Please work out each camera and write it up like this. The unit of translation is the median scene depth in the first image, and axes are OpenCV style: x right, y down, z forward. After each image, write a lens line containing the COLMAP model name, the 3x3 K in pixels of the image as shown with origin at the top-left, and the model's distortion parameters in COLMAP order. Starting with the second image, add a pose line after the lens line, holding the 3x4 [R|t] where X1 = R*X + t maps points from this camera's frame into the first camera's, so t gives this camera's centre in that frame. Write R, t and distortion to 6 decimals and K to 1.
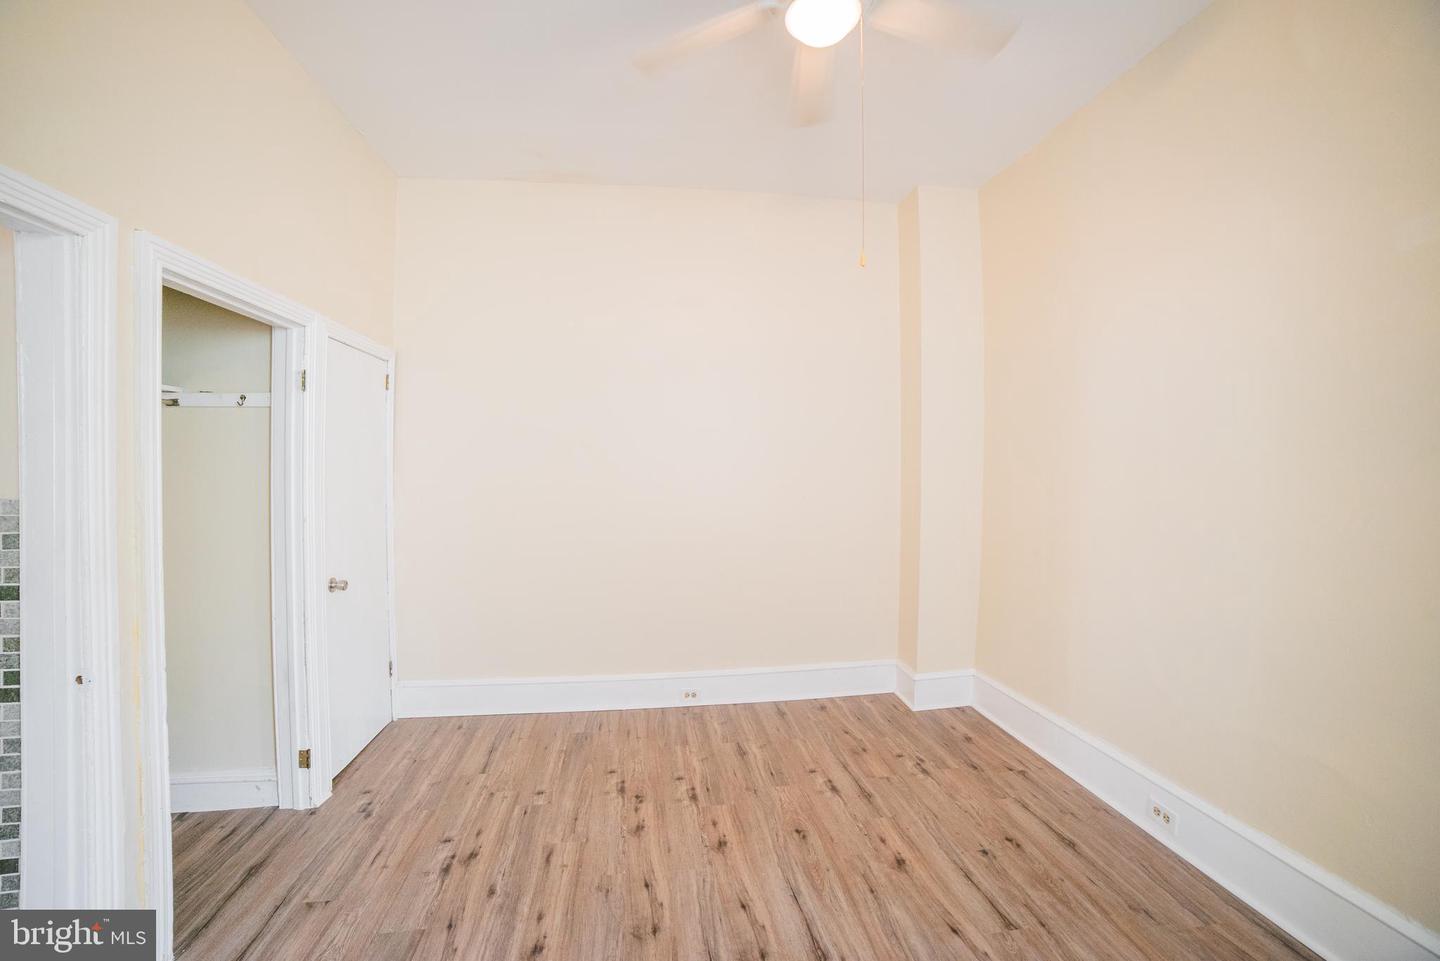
lens RADIAL K [[576.8, 0, 708.8], [0, 576.8, 483.8], [0, 0, 1]] dist [-0.103549, 0.034086]
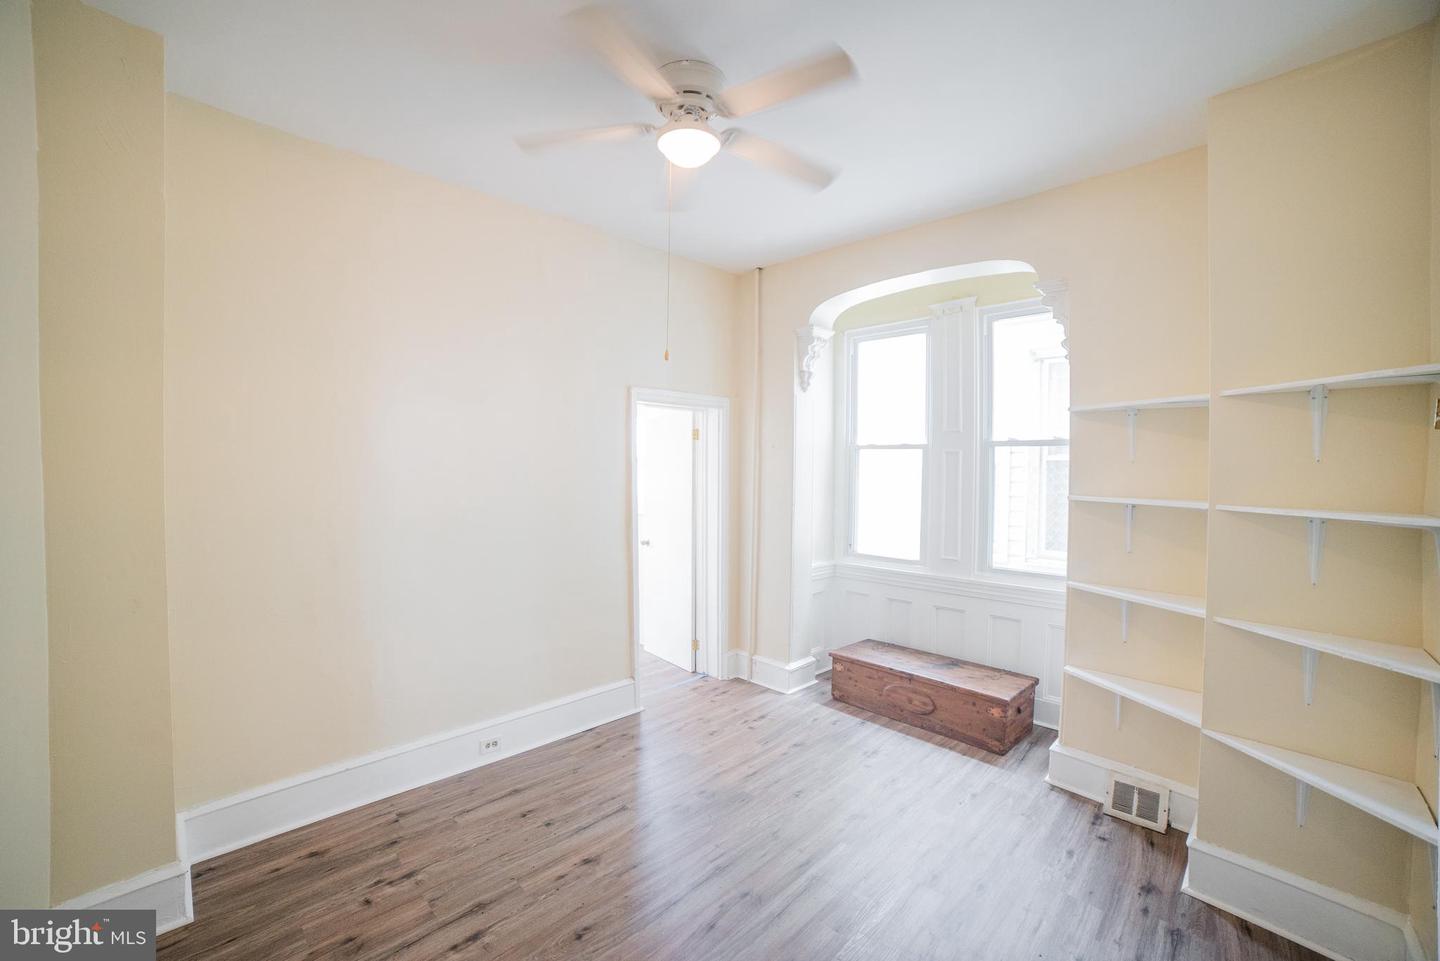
lens RADIAL K [[576.8, 0, 708.8], [0, 576.8, 483.8], [0, 0, 1]] dist [-0.103549, 0.034086]
pose [[-0.613971, -0.024959, 0.788934, -0.558484], [0.014254, 0.998986, 0.042697, -0.111425], [-0.789200, 0.037460, -0.612993, 1.194737]]
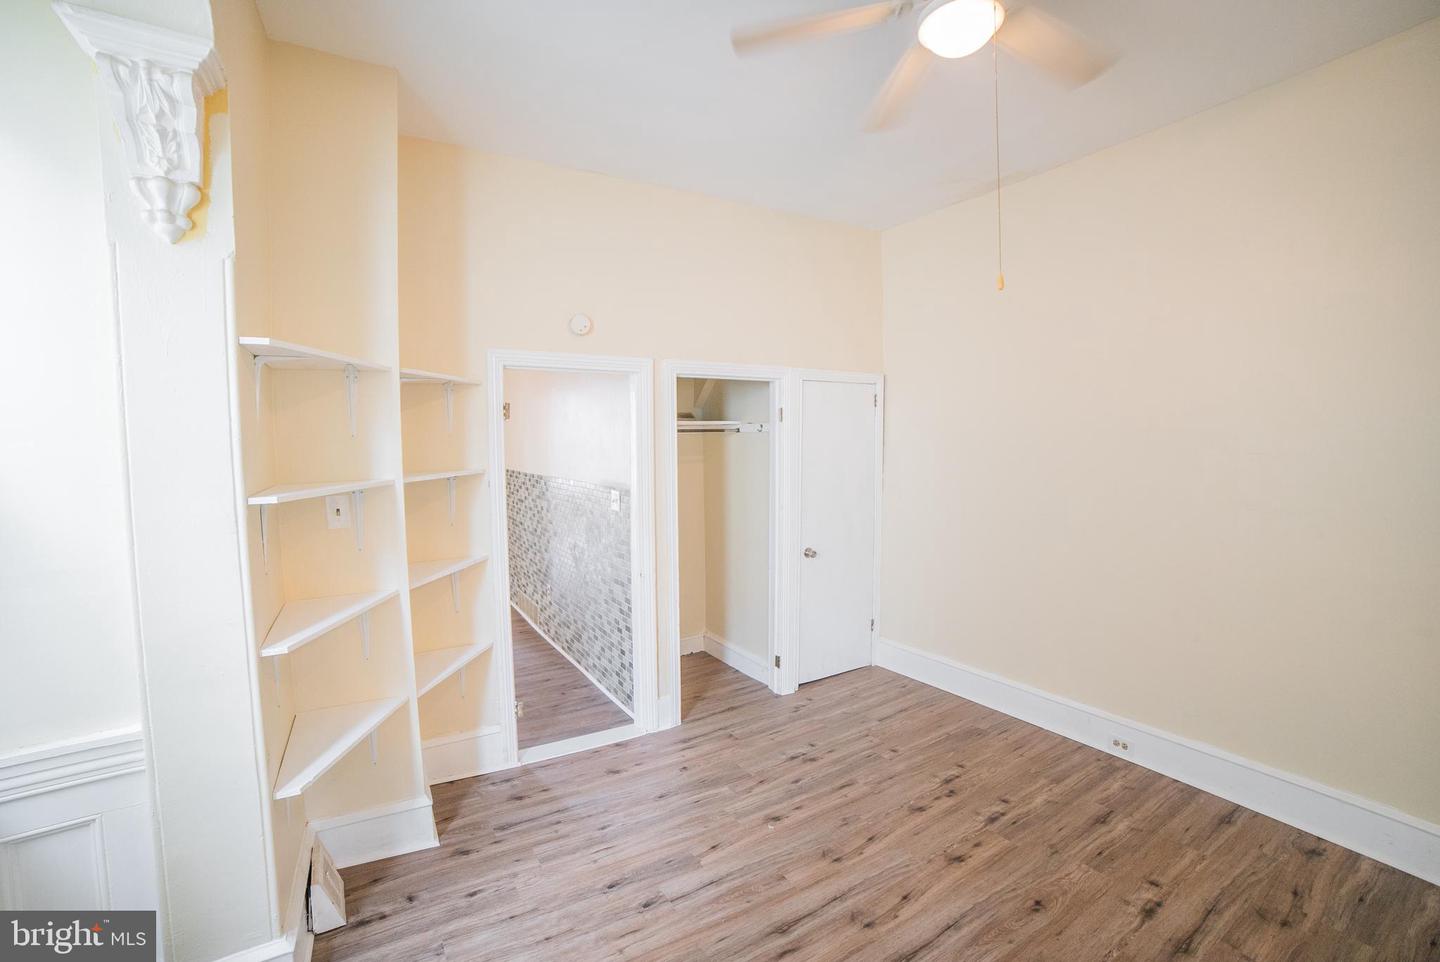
lens RADIAL K [[576.8, 0, 708.8], [0, 576.8, 484.3], [0, 0, 1]] dist [-0.103549, 0.034086]
pose [[0.420633, 0.053765, -0.905637, 0.617187], [-0.015533, 0.998523, 0.052065, -0.078088], [0.907098, -0.007833, 0.420846, 0.140457]]
